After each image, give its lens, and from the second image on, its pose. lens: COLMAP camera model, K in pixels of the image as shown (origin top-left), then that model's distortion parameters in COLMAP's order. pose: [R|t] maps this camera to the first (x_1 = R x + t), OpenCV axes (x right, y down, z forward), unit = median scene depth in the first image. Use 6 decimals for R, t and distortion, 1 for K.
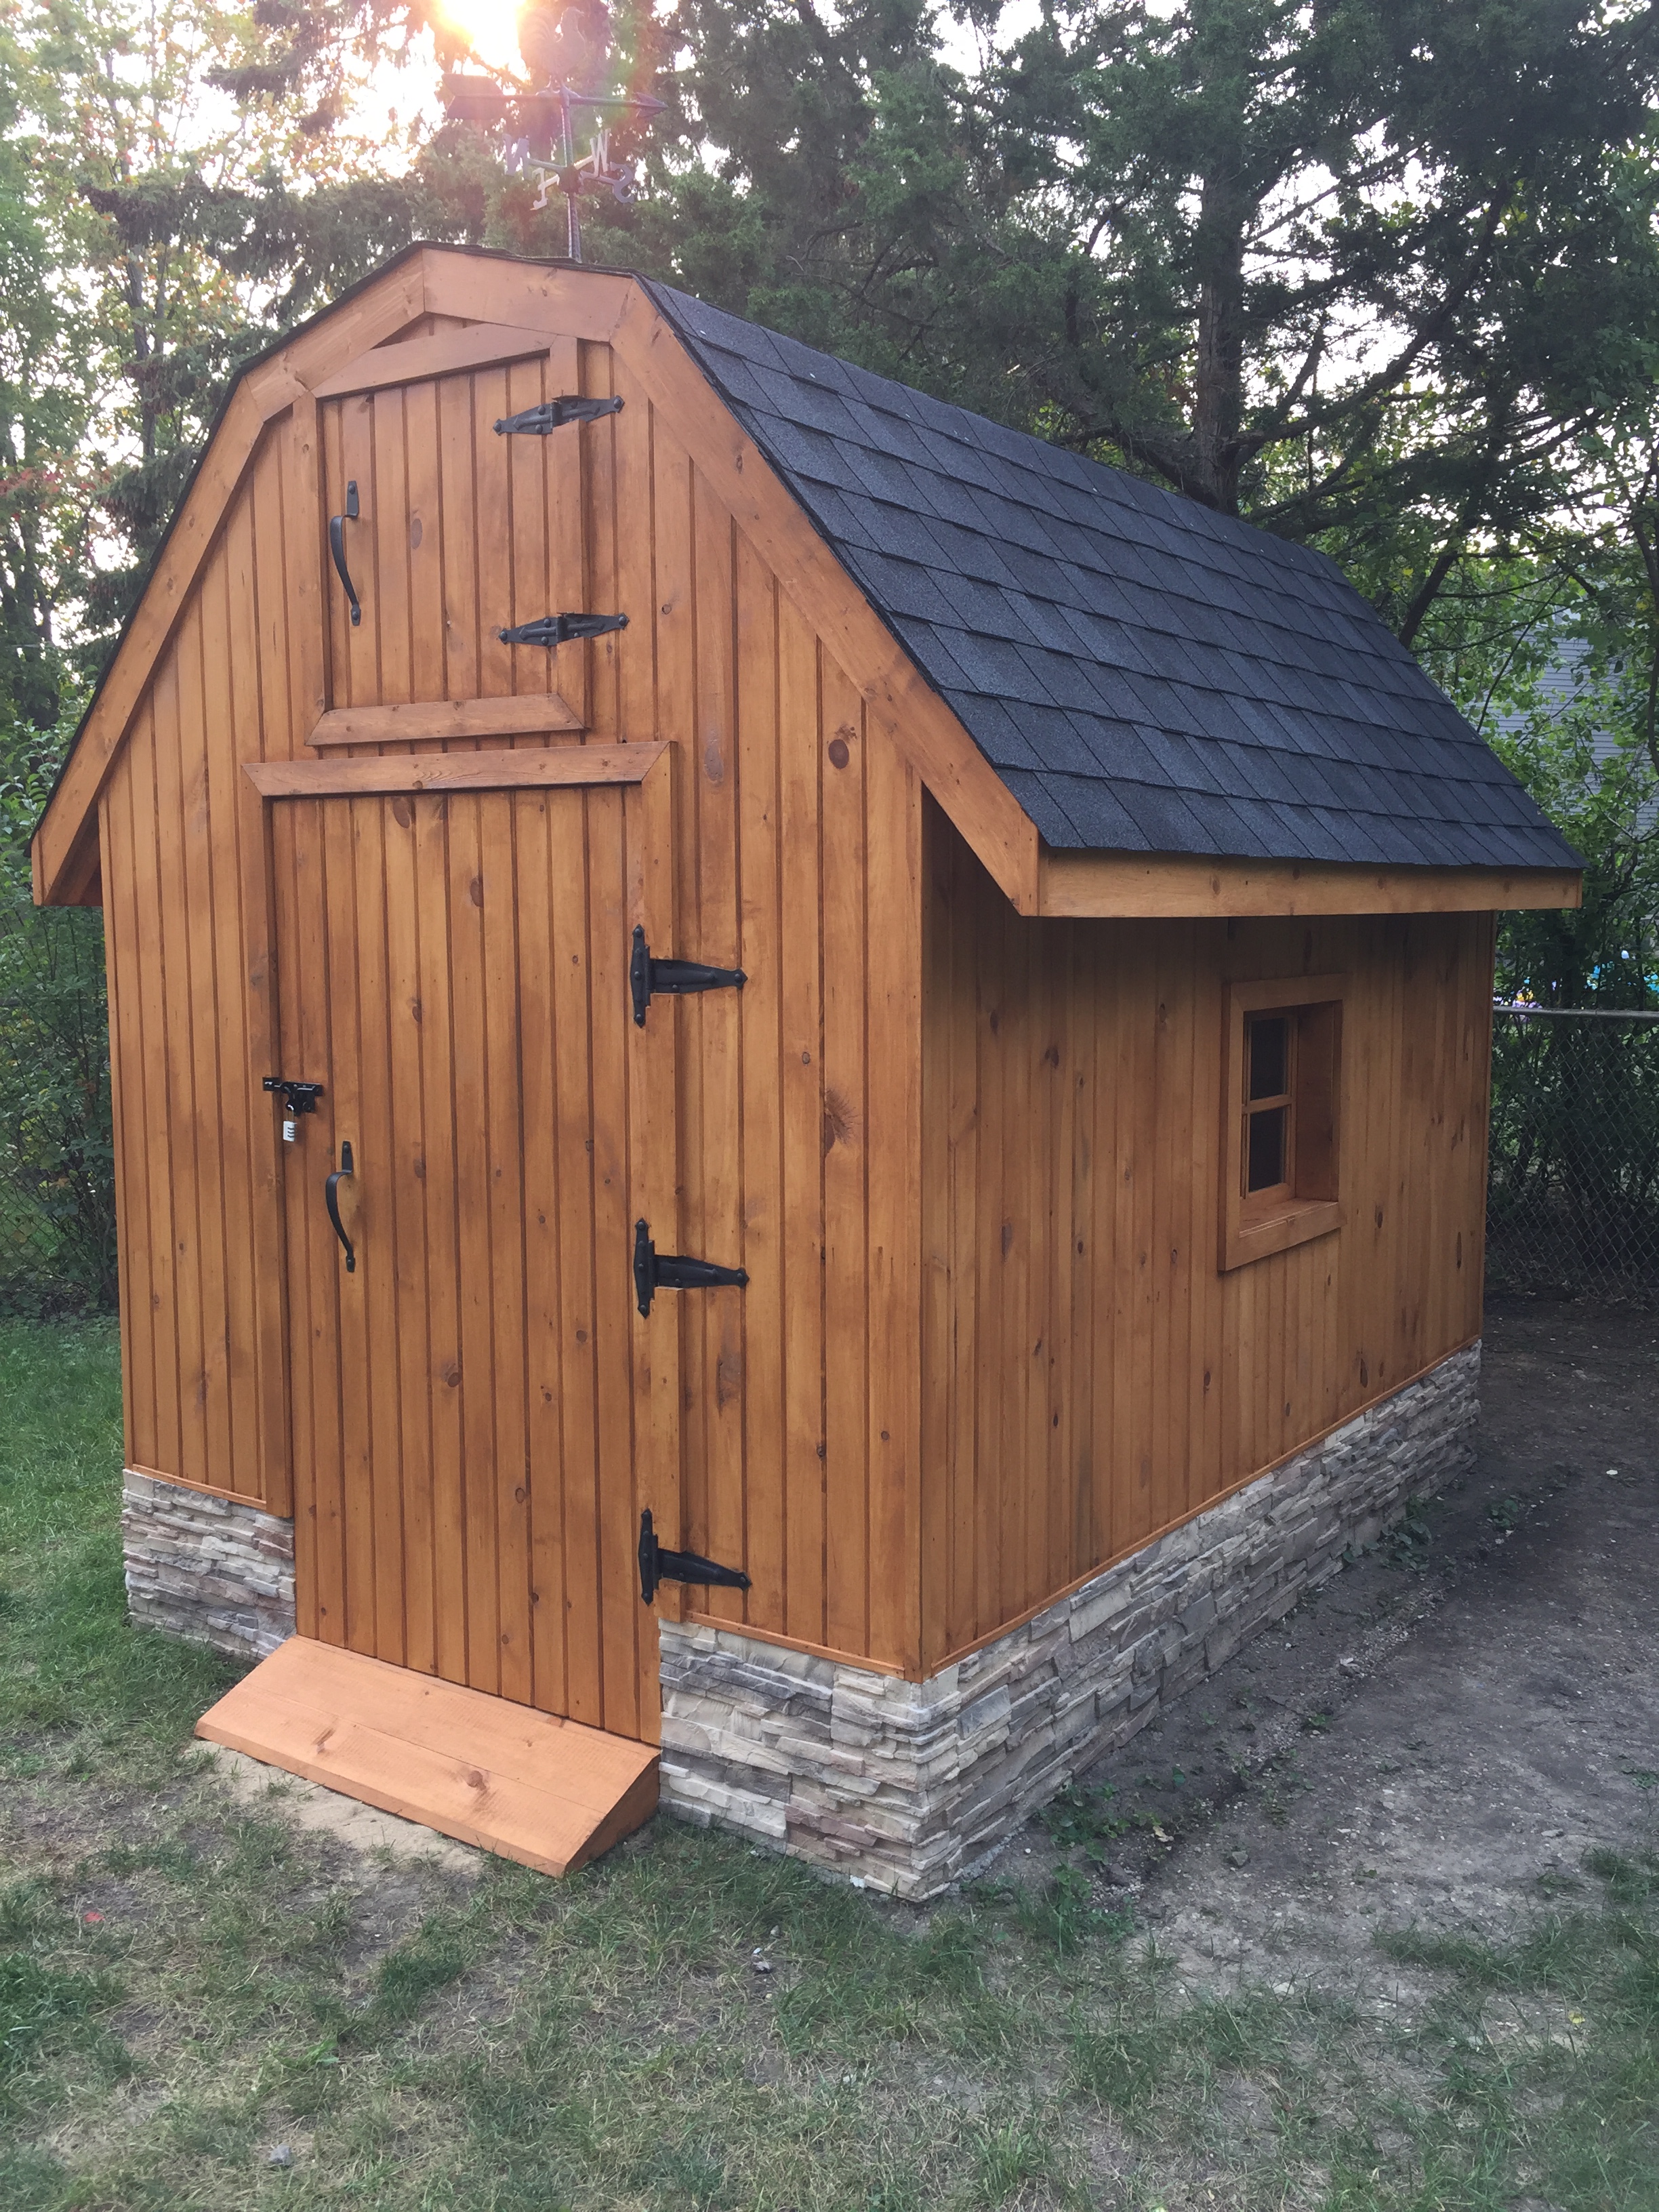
lens RADIAL K [[1899.9, 0, 829.5], [0, 1899.9, 1106.0], [0, 0, 1]] dist [0.054729, -0.001785]
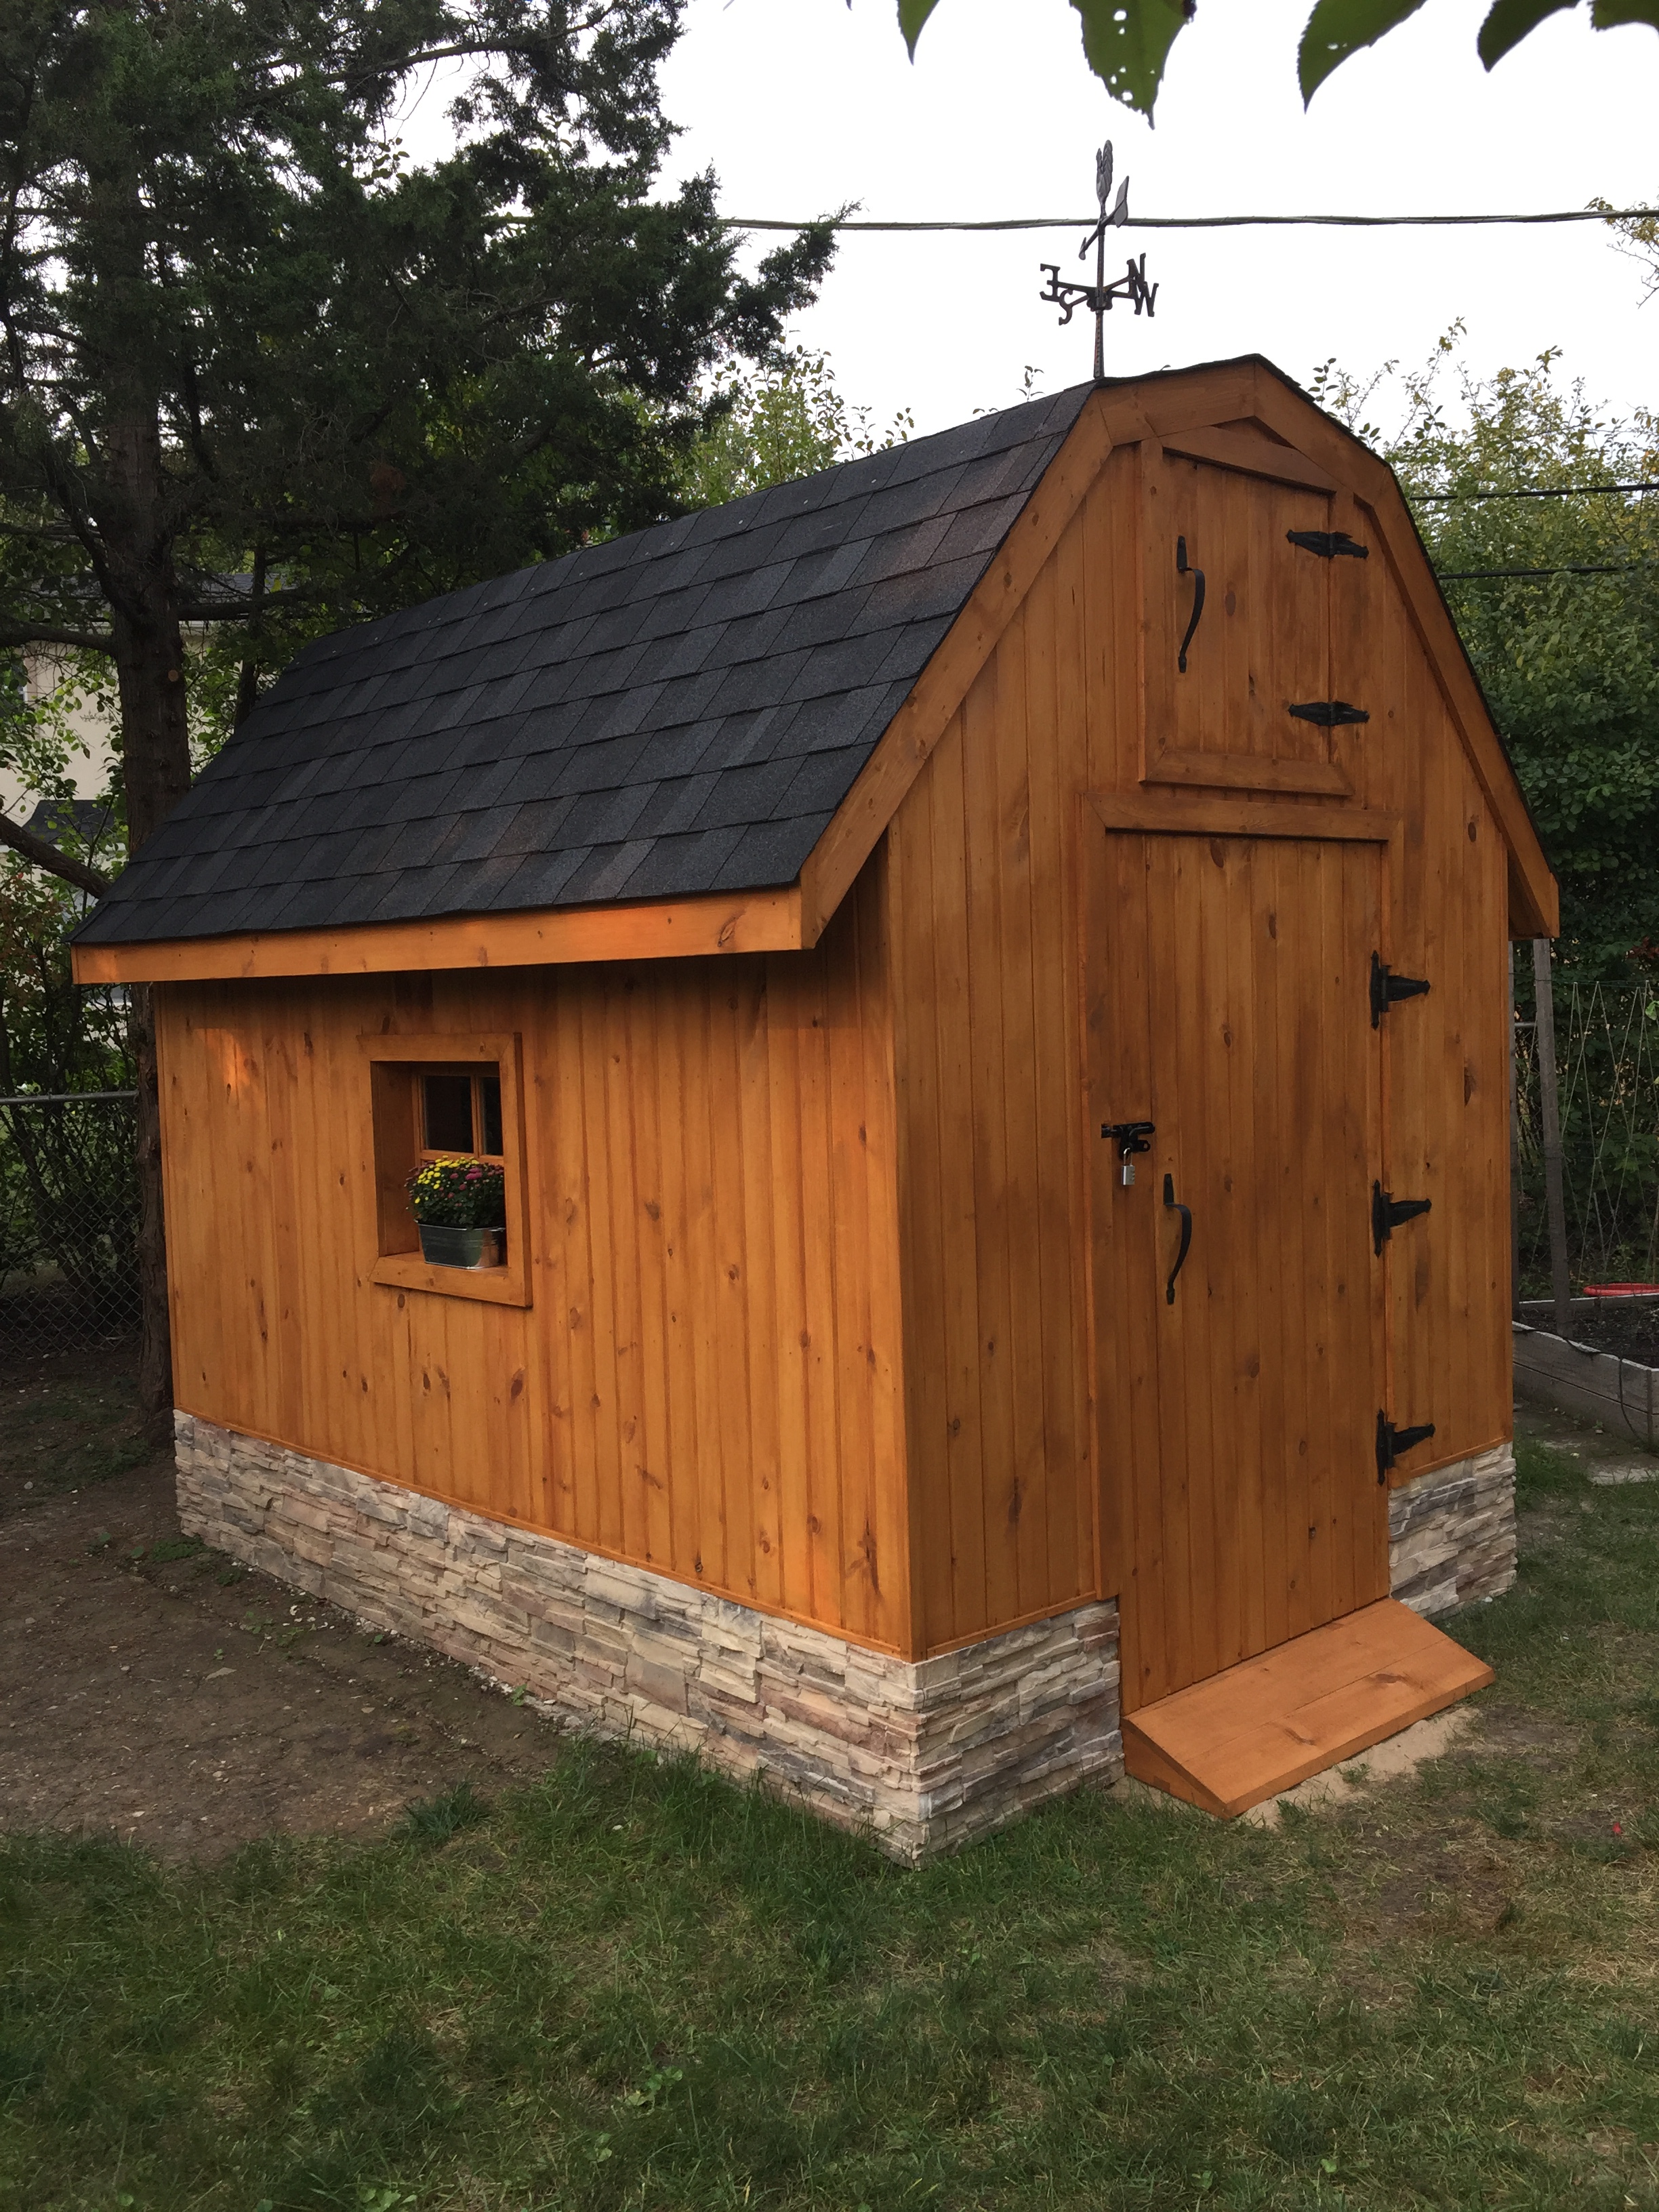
lens RADIAL K [[1905.8, 0, 829.5], [0, 1905.8, 1106.0], [0, 0, 1]] dist [0.046611, -0.001793]
pose [[0.219245, -0.071125, 0.973074, -1.392412], [0.138144, 0.989555, 0.041204, -0.091016], [-0.965841, 0.125390, 0.226780, 1.029864]]
